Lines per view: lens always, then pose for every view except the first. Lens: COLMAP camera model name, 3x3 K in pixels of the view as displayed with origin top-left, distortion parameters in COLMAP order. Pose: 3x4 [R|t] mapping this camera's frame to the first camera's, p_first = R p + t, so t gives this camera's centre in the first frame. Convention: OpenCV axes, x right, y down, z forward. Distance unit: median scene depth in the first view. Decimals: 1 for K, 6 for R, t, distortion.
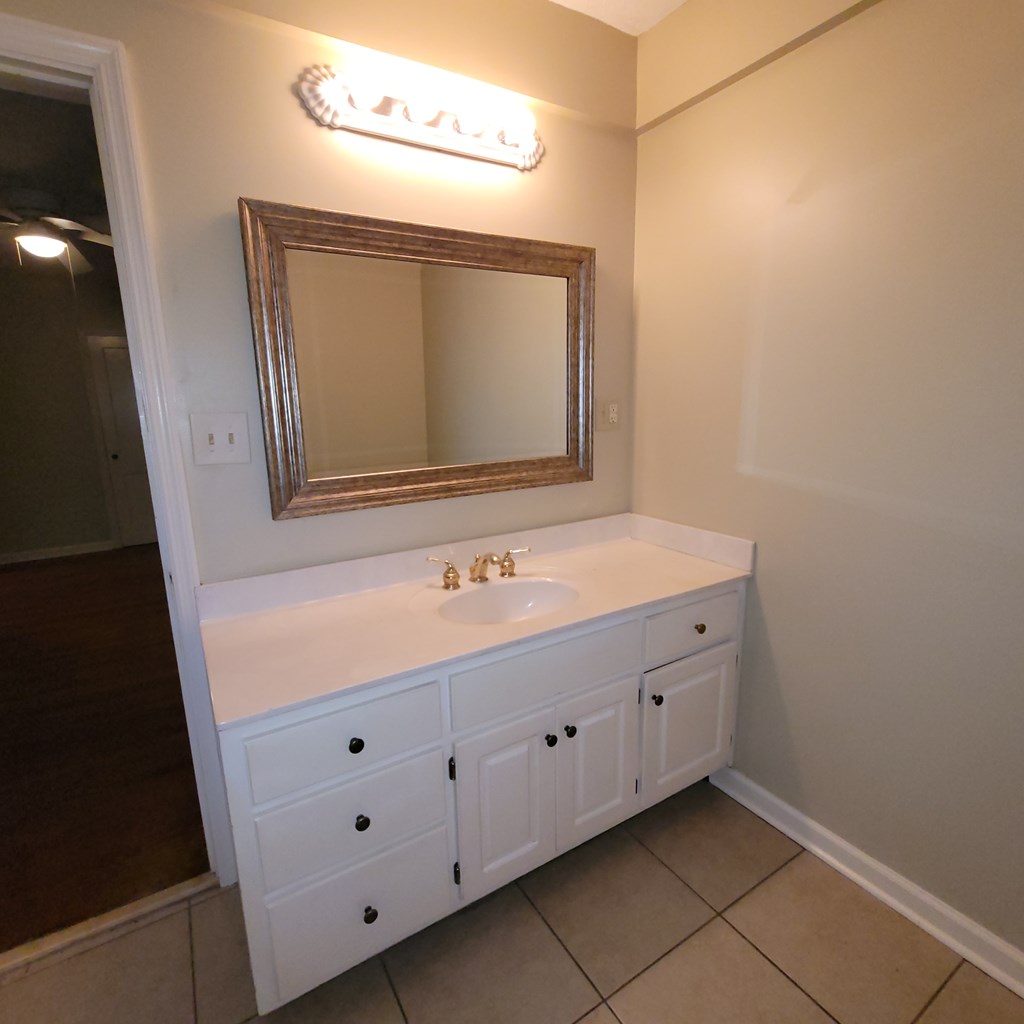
lens RADIAL K [[545.1, 0, 509.8], [0, 545.1, 512.3], [0, 0, 1]] dist [-0.002937, 0.001991]
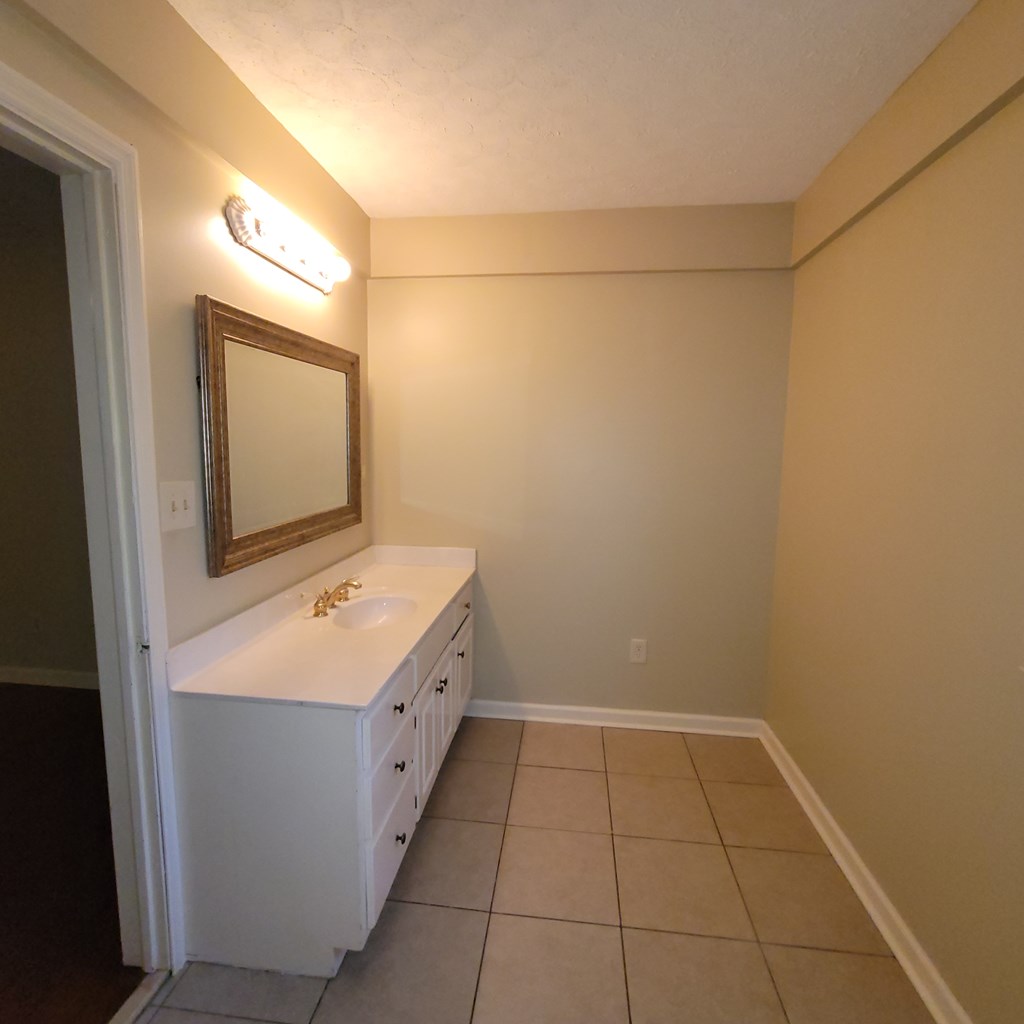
lens RADIAL K [[545.1, 0, 516.6], [0, 545.1, 510.2], [0, 0, 1]] dist [-0.002937, 0.001991]
pose [[0.619059, -0.066854, 0.782494, -0.822544], [0.129017, 0.991490, -0.017360, -0.020625], [-0.774674, 0.111702, 0.622417, -0.138413]]
